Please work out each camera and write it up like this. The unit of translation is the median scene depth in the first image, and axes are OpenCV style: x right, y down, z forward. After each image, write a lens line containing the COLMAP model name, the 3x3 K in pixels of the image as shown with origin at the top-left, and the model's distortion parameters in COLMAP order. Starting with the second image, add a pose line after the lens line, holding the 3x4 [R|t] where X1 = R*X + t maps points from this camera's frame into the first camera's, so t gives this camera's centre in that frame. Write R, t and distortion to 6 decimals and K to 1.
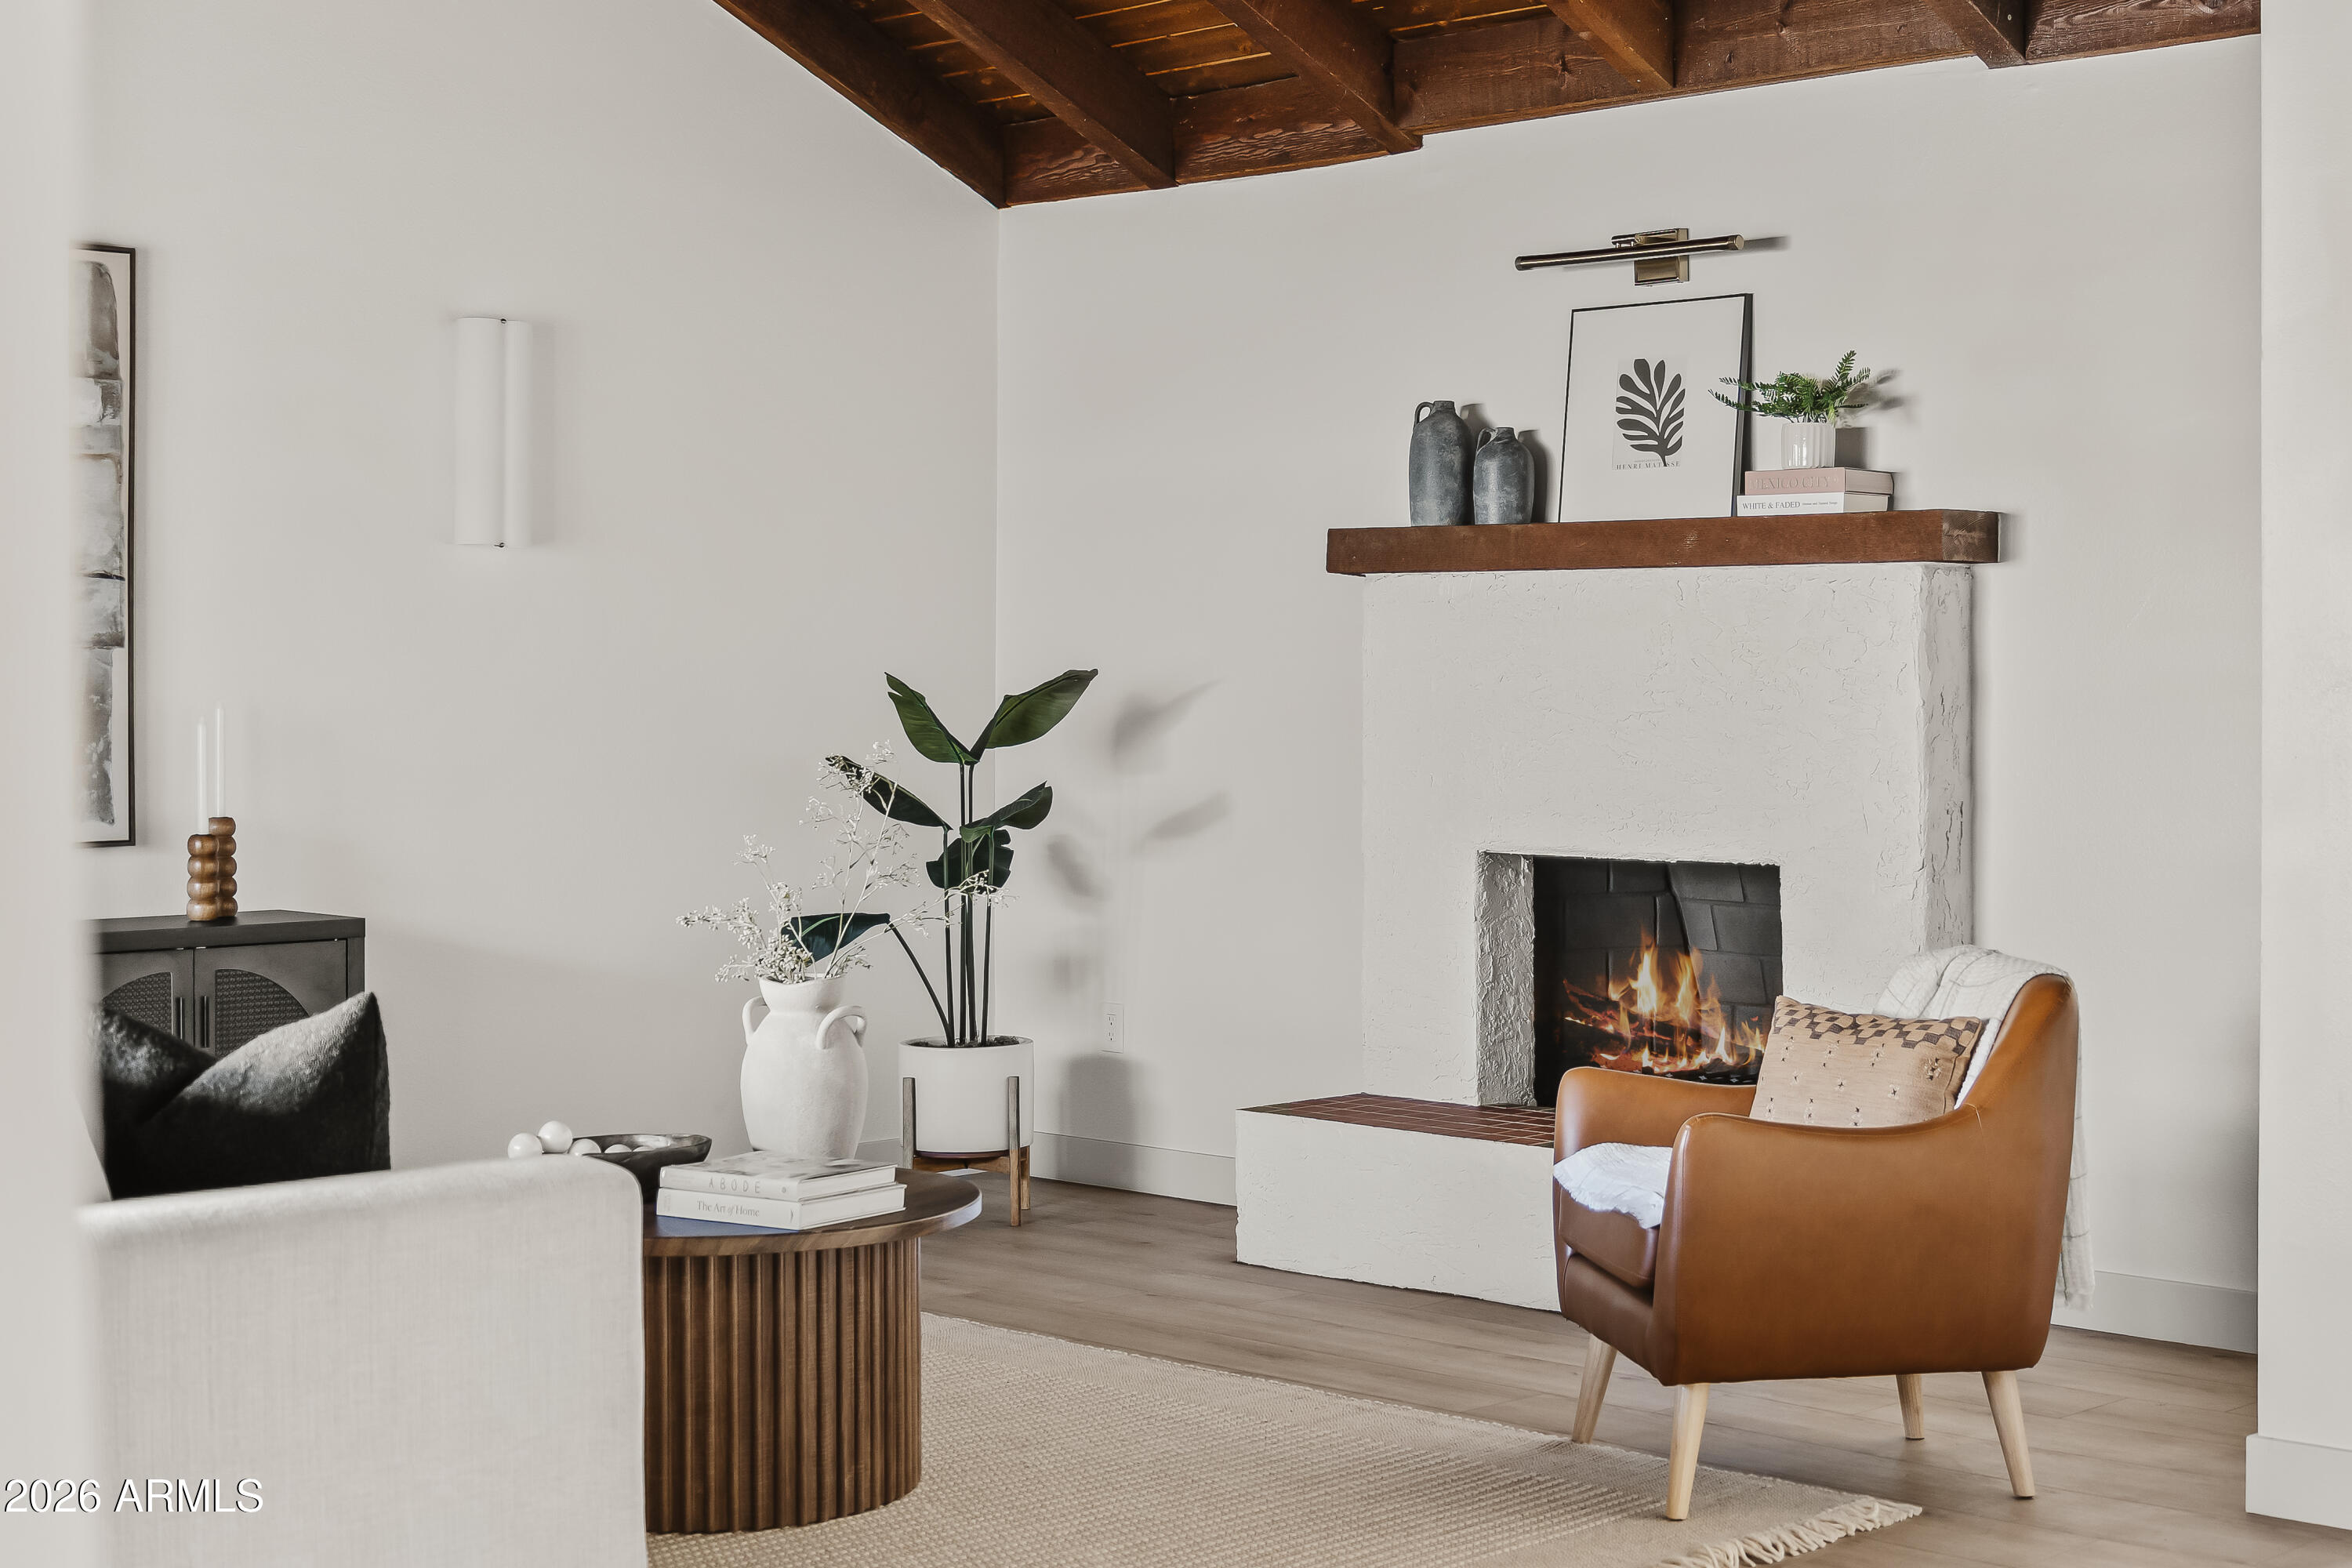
lens RADIAL K [[3439.7, 0, 1176.0], [0, 3439.7, 784.0], [0, 0, 1]] dist [-0.181090, 0.518109]
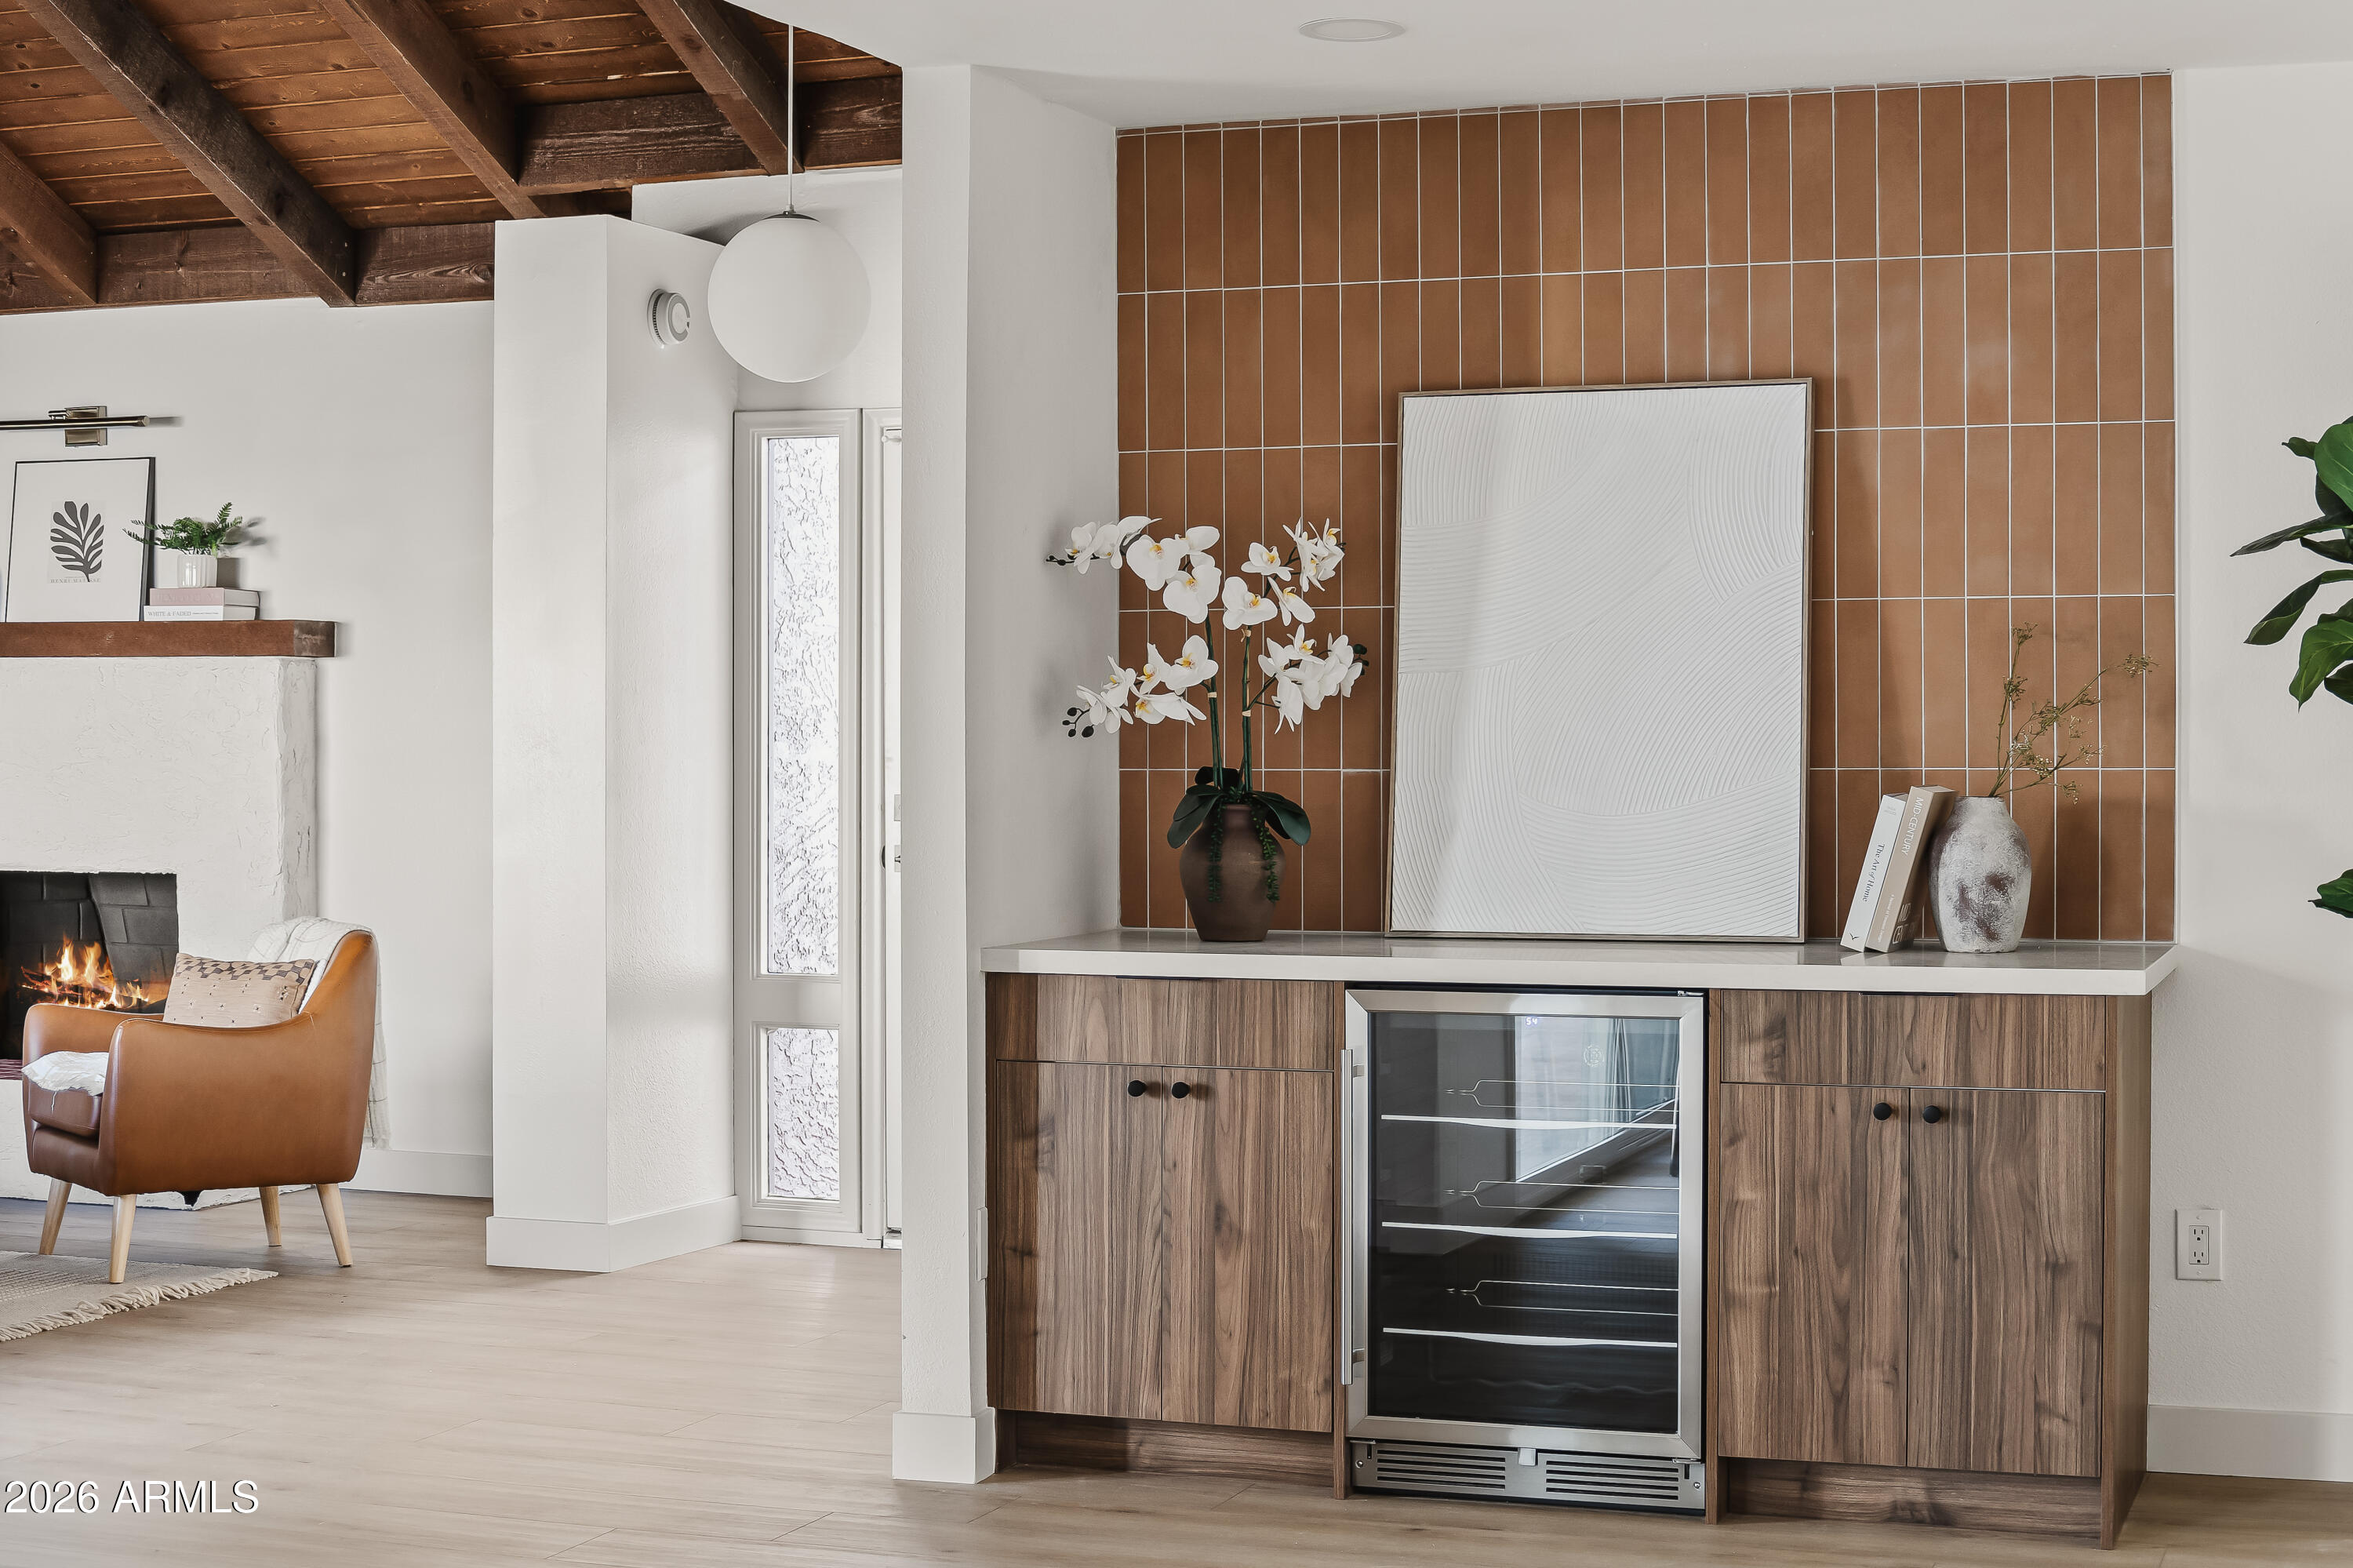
lens RADIAL K [[3414.5, 0, 1176.5], [0, 3414.5, 784.0], [0, 0, 1]] dist [-0.009842, -0.044844]
pose [[0.893675, 0.000361, 0.448714, -0.082109], [0.006607, 0.999881, -0.013962, 0.009850], [-0.448666, 0.015443, 0.893566, -0.421898]]
